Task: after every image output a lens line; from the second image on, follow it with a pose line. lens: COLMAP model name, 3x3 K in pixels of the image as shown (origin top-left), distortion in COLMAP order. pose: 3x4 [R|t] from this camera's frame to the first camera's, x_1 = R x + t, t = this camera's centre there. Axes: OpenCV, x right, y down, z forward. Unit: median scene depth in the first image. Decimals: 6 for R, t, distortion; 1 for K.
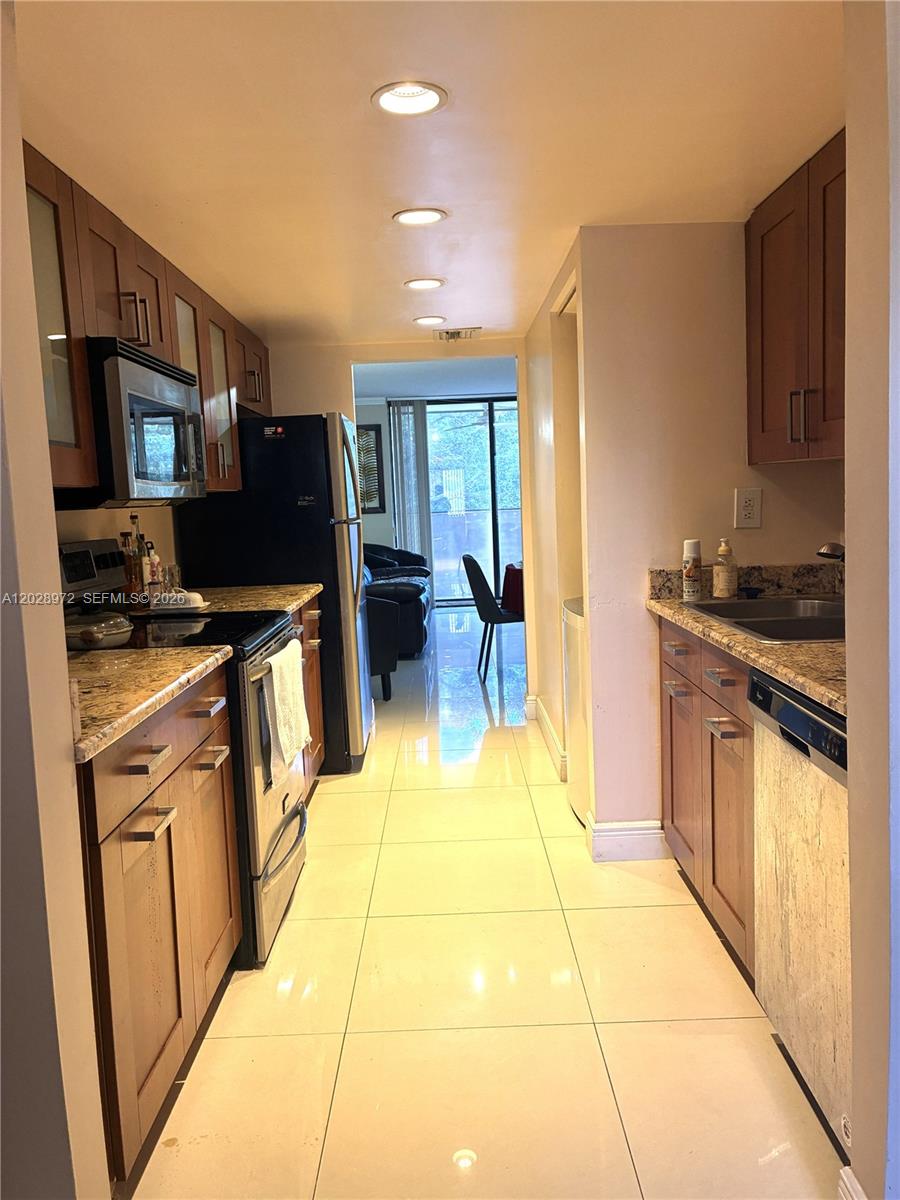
lens RADIAL K [[908.5, 0, 452.7], [0, 908.5, 591.4], [0, 0, 1]] dist [0.053865, -0.053584]
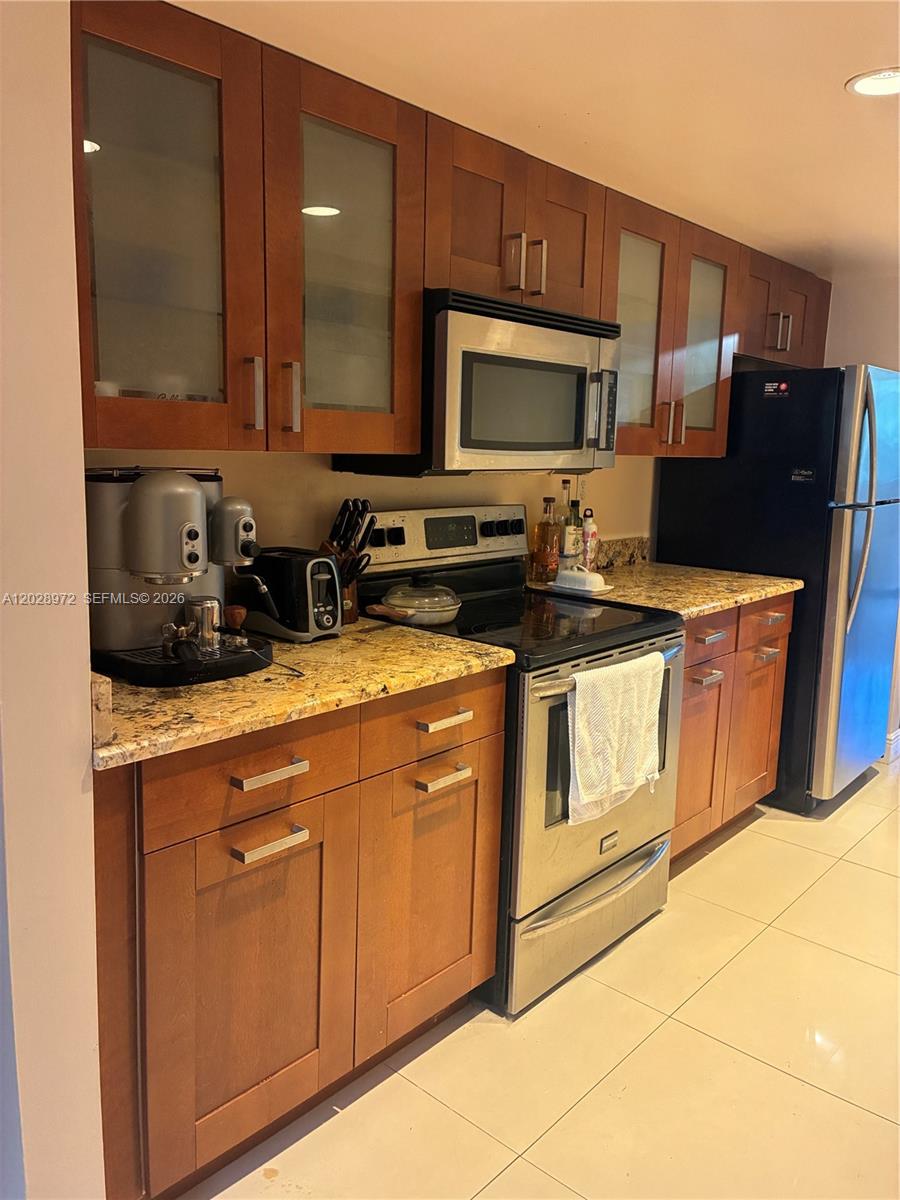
lens RADIAL K [[908.5, 0, 452.7], [0, 908.5, 591.4], [0, 0, 1]] dist [0.053865, -0.053584]
pose [[0.746146, 0.168231, -0.644178, 0.189316], [-0.128826, 0.985745, 0.108215, -0.060118], [0.653200, 0.002243, 0.757182, 0.239162]]
